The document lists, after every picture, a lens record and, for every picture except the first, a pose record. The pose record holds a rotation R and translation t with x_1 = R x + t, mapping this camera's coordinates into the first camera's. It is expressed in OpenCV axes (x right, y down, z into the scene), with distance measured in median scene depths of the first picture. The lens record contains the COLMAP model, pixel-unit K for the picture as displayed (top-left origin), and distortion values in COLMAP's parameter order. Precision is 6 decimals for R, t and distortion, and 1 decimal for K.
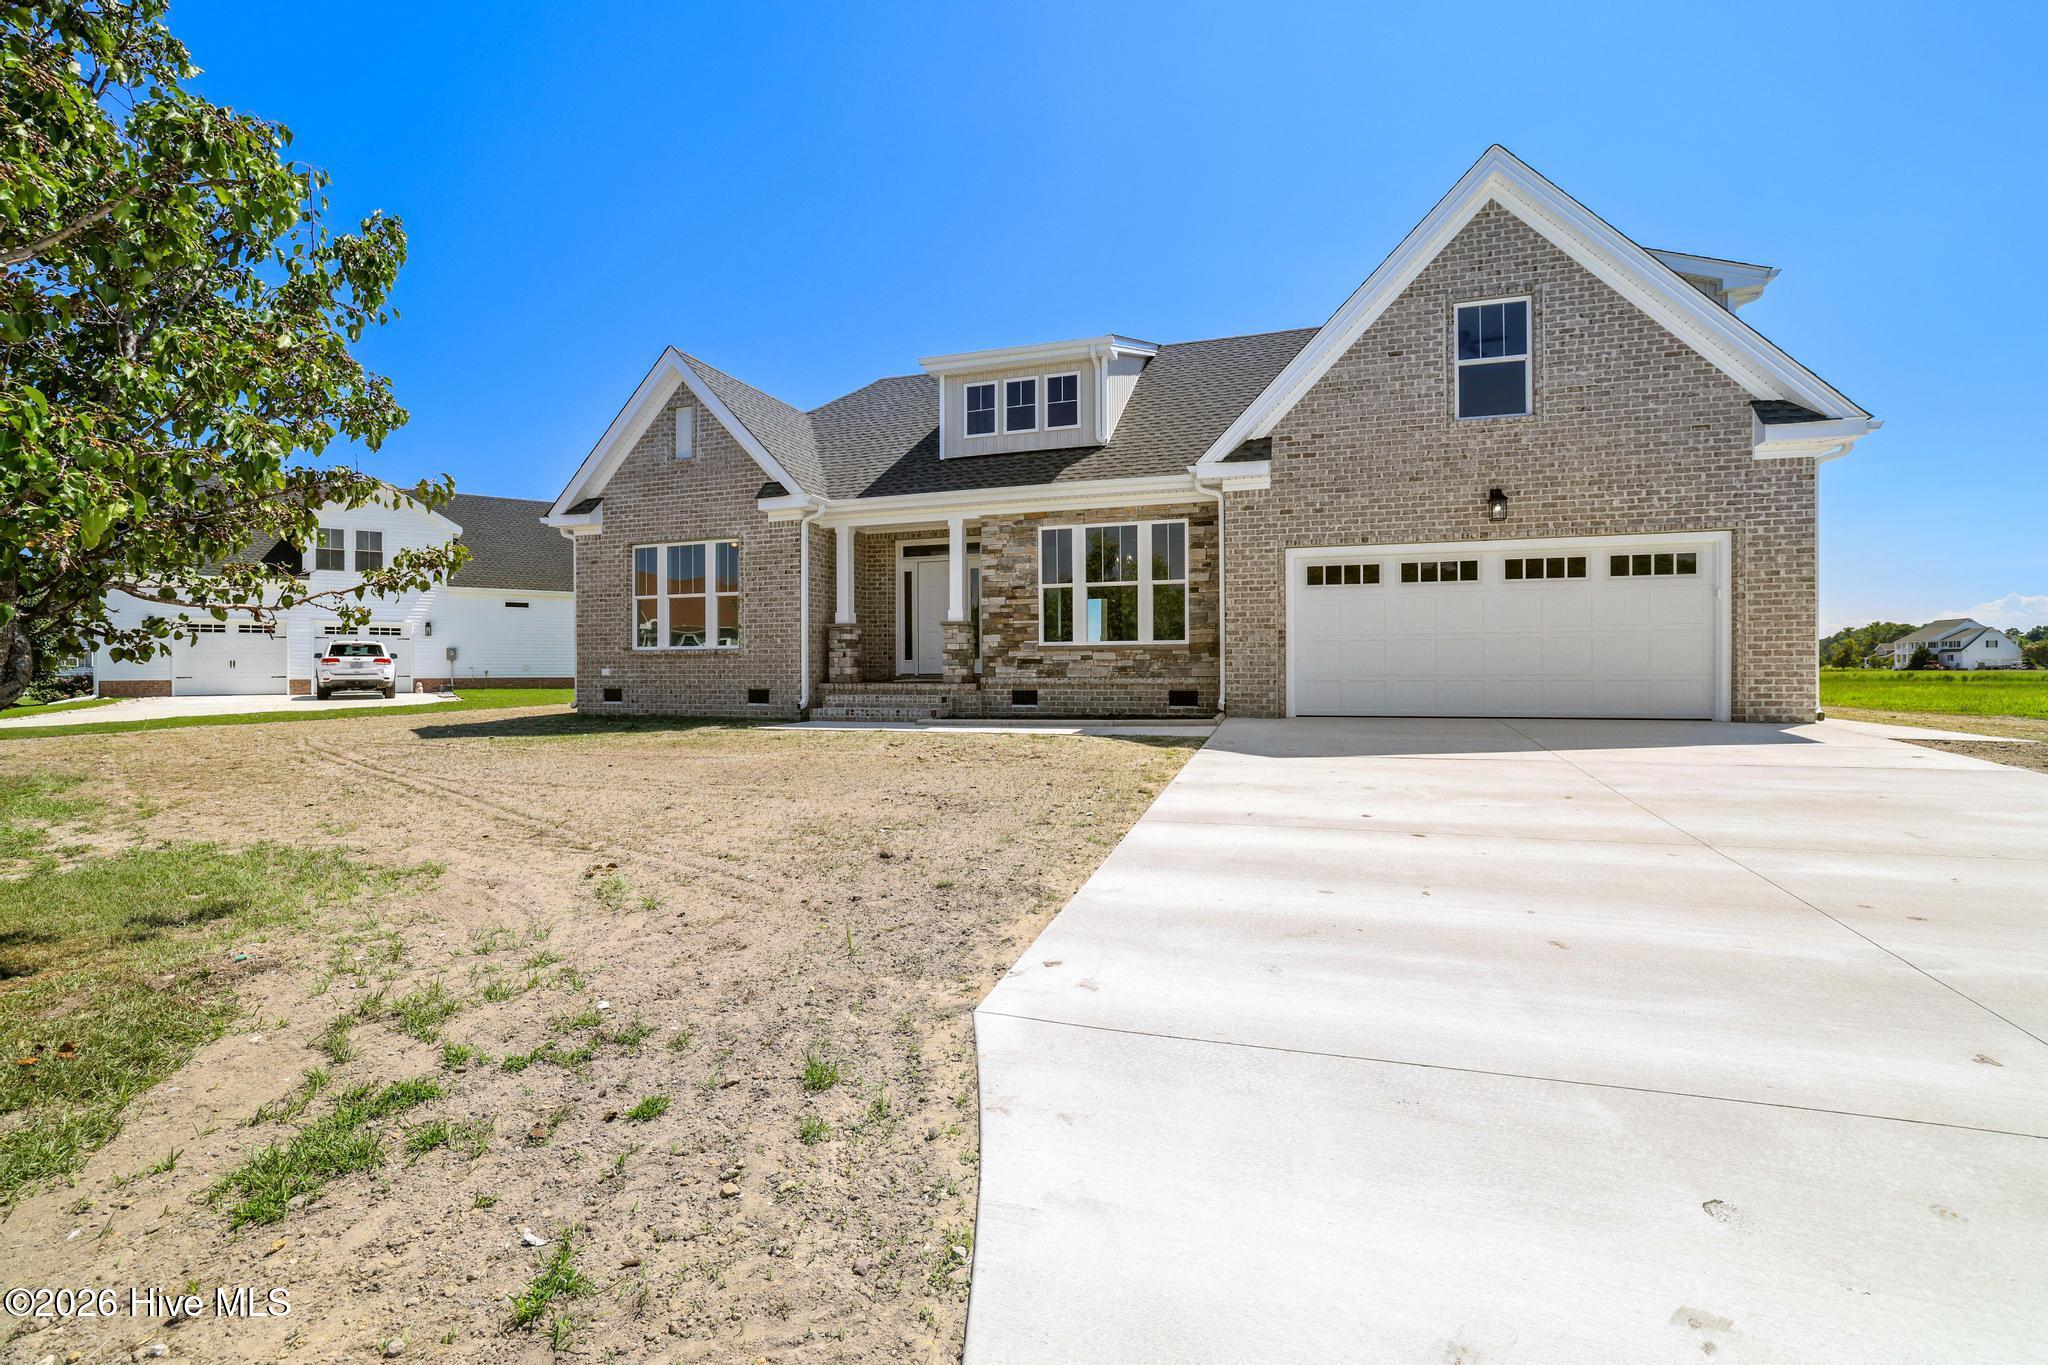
lens RADIAL K [[888.2, 0, 1023.9], [0, 888.2, 674.4], [0, 0, 1]] dist [-0.038391, 0.000553]
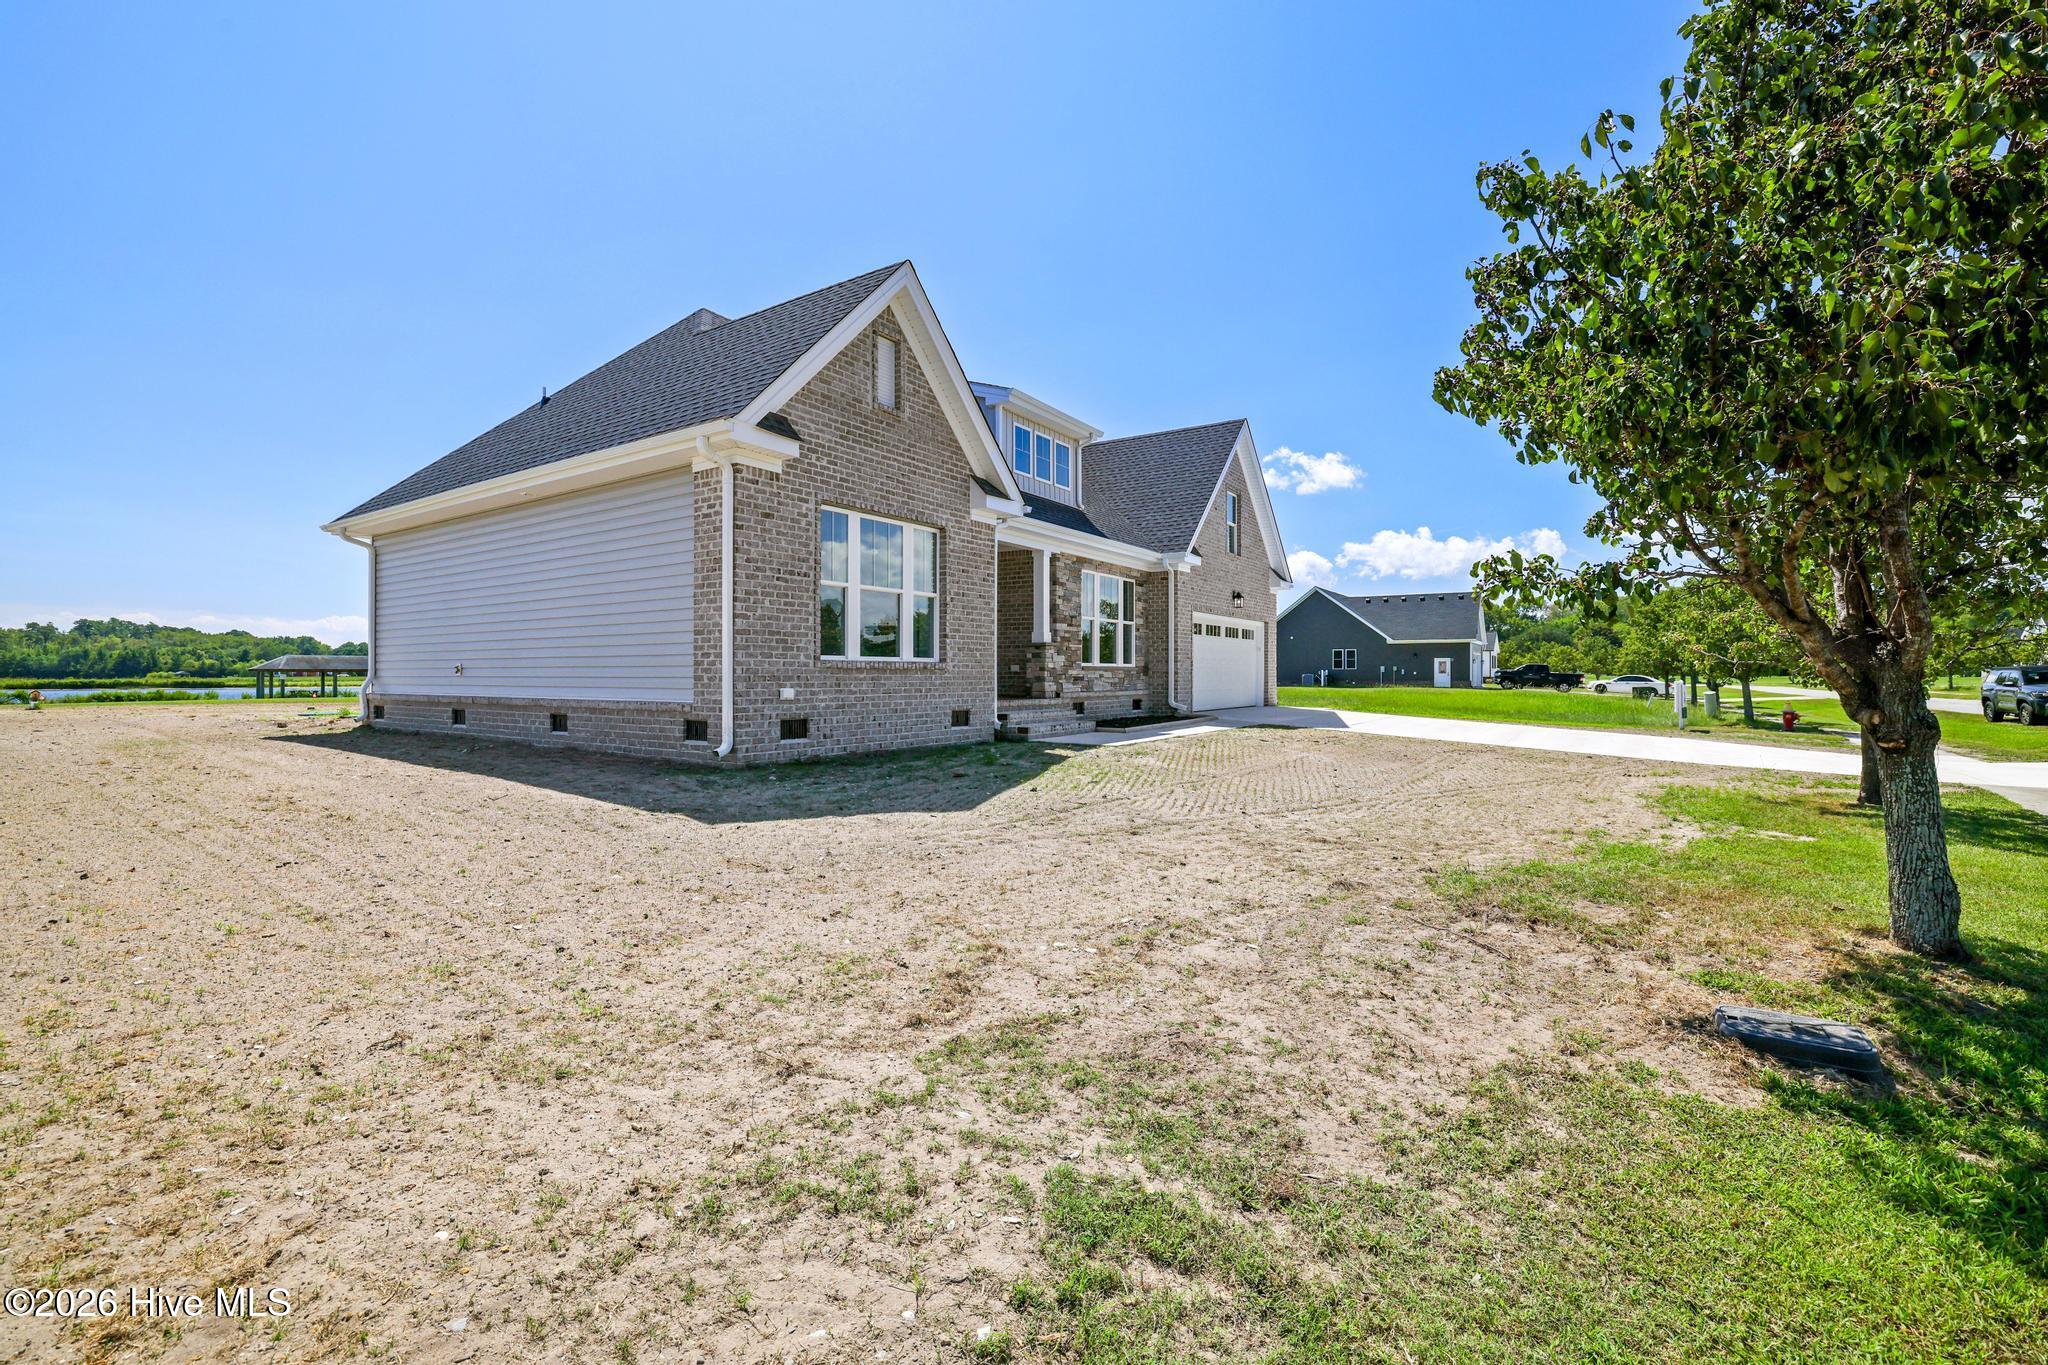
lens RADIAL K [[888.2, 0, 1032.1], [0, 888.2, 679.8], [0, 0, 1]] dist [-0.038391, 0.000553]
pose [[0.247743, -0.002116, 0.968824, -1.174134], [0.002553, 0.999996, 0.001531, -0.014709], [-0.968822, 0.002094, 0.247747, 0.751839]]
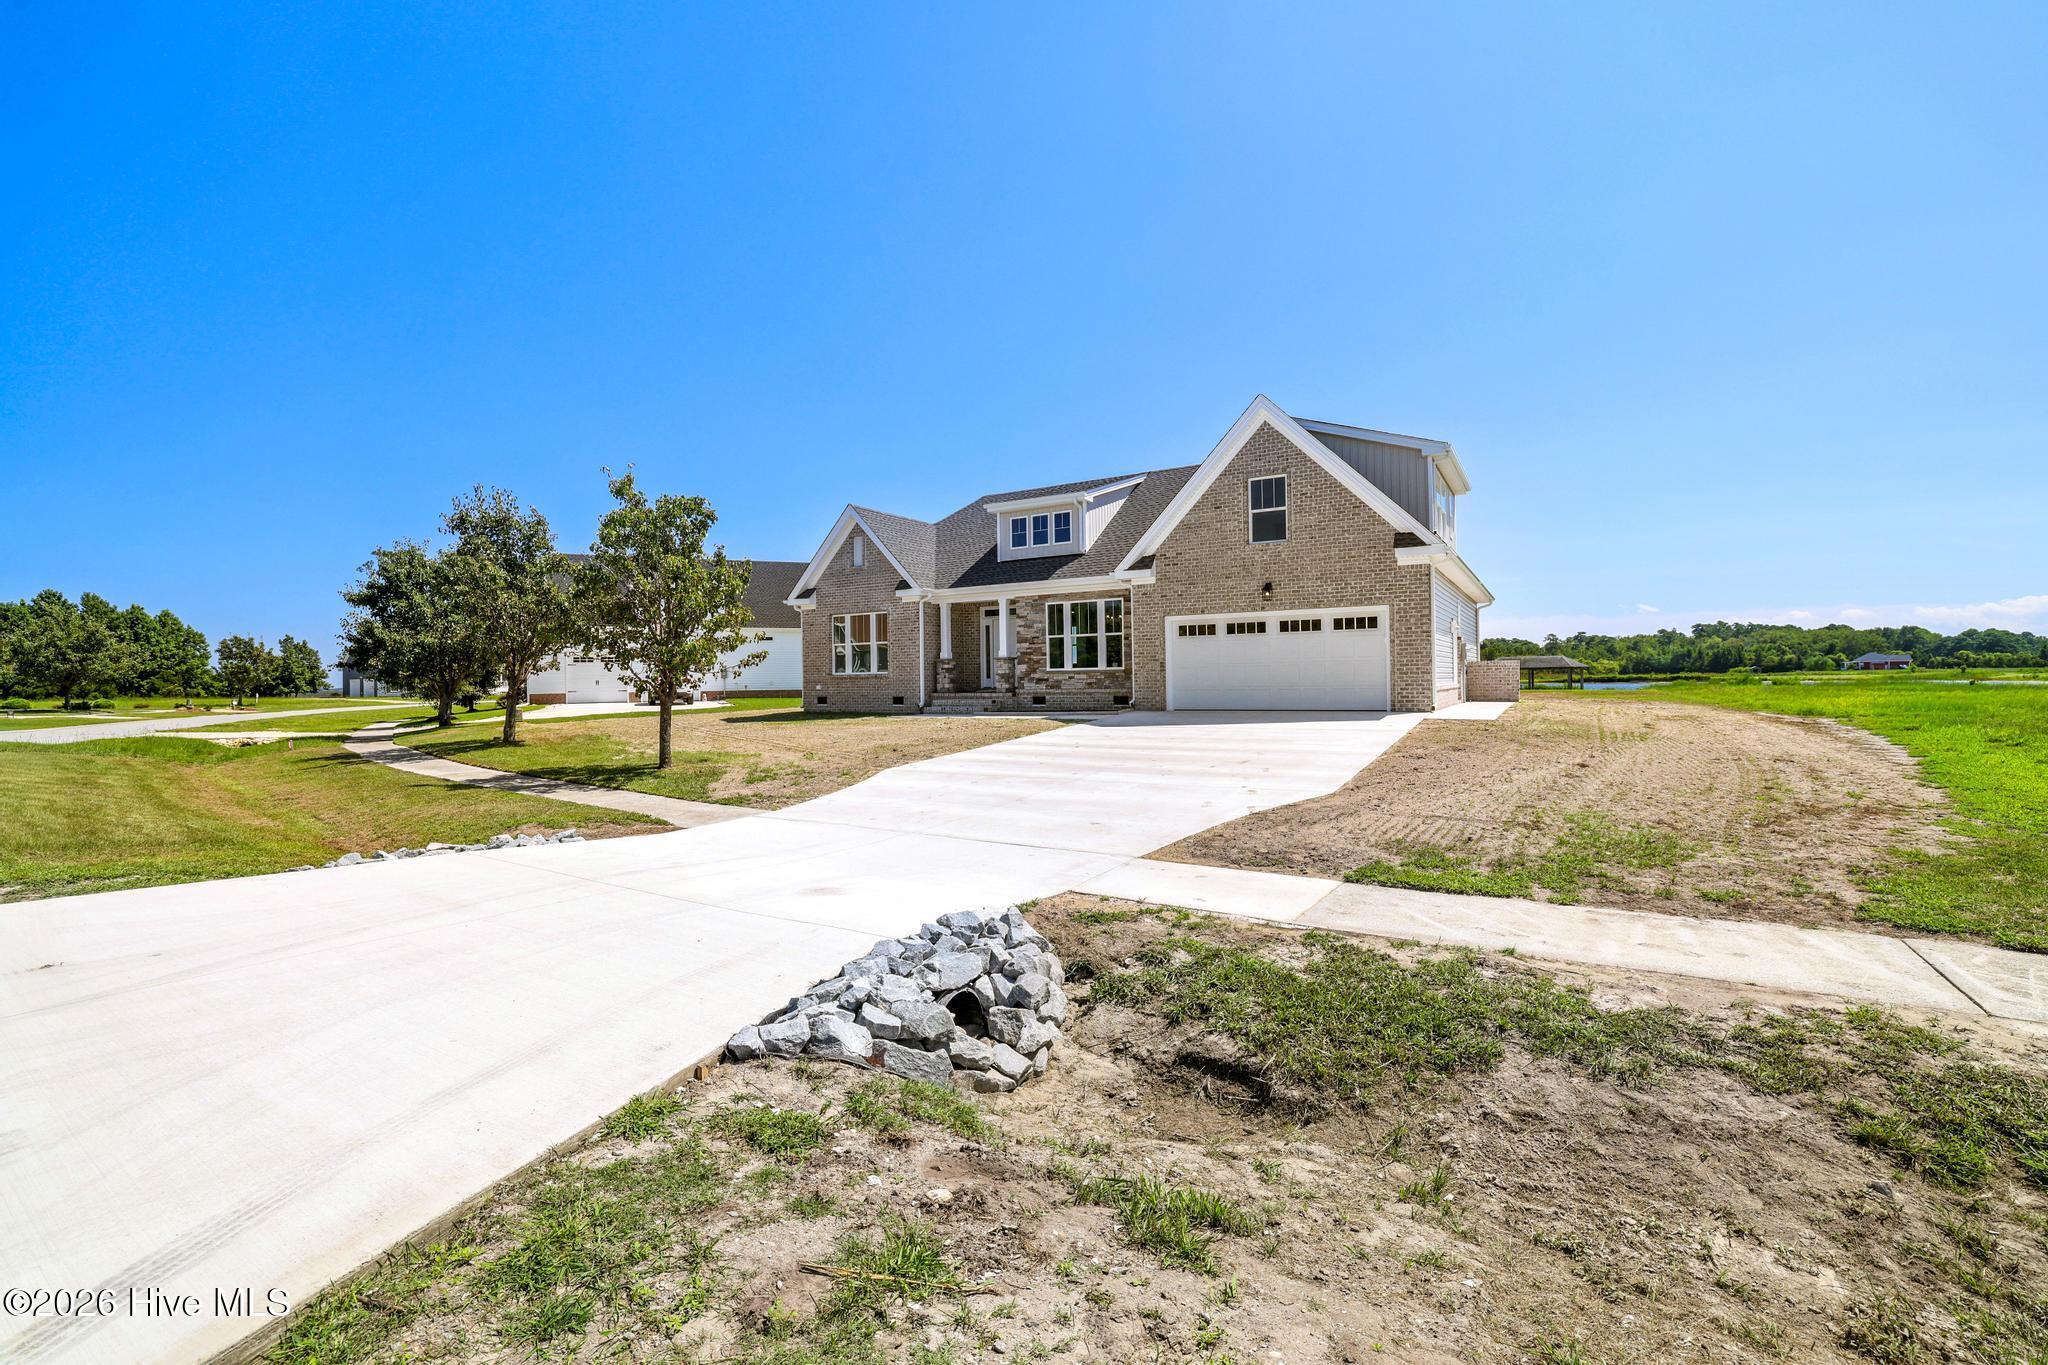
lens RADIAL K [[888.2, 0, 1030.9], [0, 888.2, 680.8], [0, 0, 1]] dist [-0.038391, 0.000553]
pose [[0.974613, -0.010136, -0.223668, 0.373164], [0.009901, 0.999949, -0.002172, -0.008862], [0.223679, -0.000097, 0.974663, -0.703578]]
